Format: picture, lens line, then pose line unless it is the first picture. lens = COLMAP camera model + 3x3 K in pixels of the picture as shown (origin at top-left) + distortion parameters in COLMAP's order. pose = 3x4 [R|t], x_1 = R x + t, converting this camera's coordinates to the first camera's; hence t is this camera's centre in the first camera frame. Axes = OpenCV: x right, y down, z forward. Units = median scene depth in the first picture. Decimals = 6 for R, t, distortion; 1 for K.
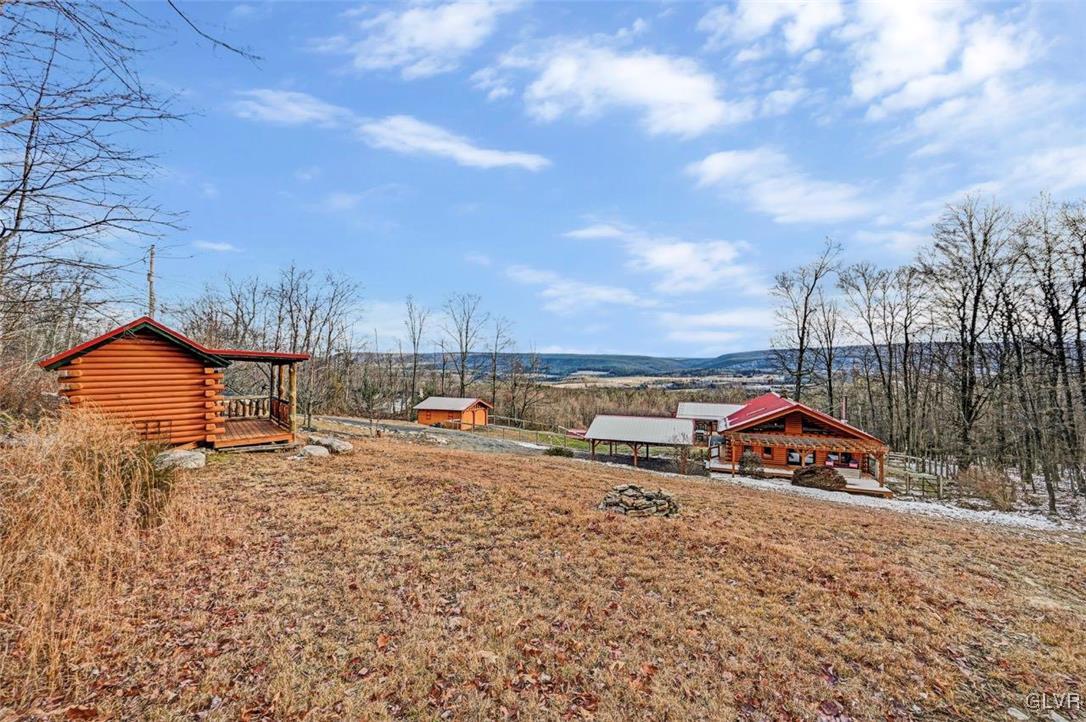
lens RADIAL K [[433.2, 0, 542.0], [0, 433.2, 367.3], [0, 0, 1]] dist [0.000280, 0.000226]
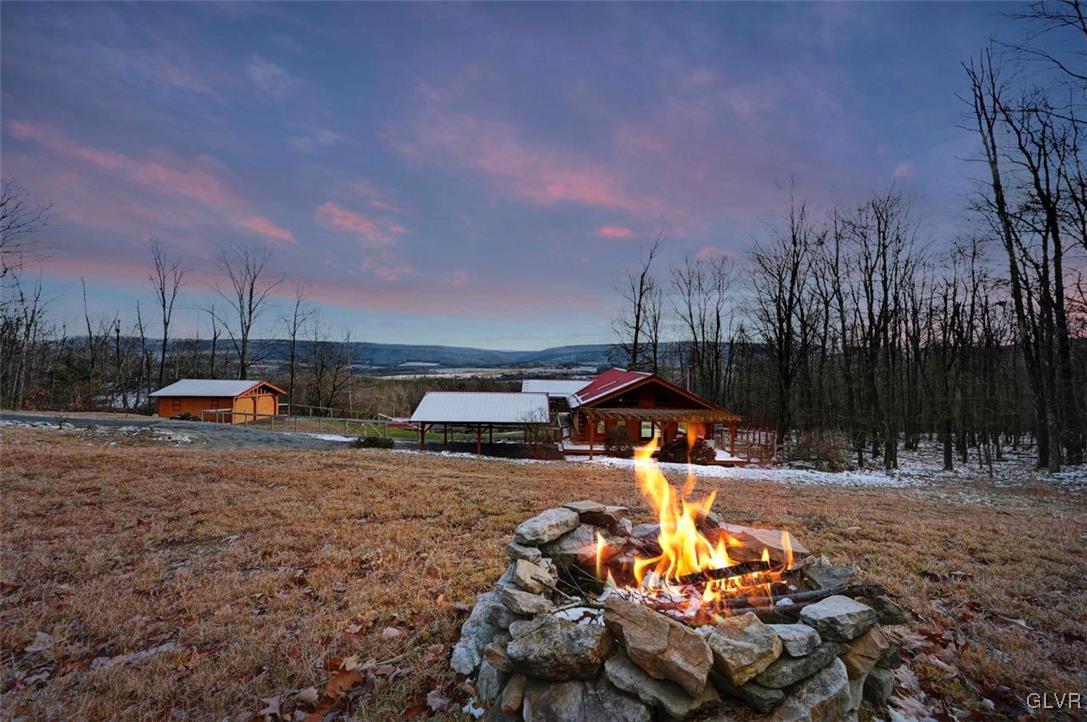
lens RADIAL K [[433.6, 0, 542.5], [0, 433.6, 367.3], [0, 0, 1]] dist [0.000280, 0.000226]
pose [[0.926169, 0.001963, 0.377103, 0.023224], [-0.009014, 0.999816, 0.016934, 0.046869], [-0.377000, -0.019083, 0.926017, 0.195131]]
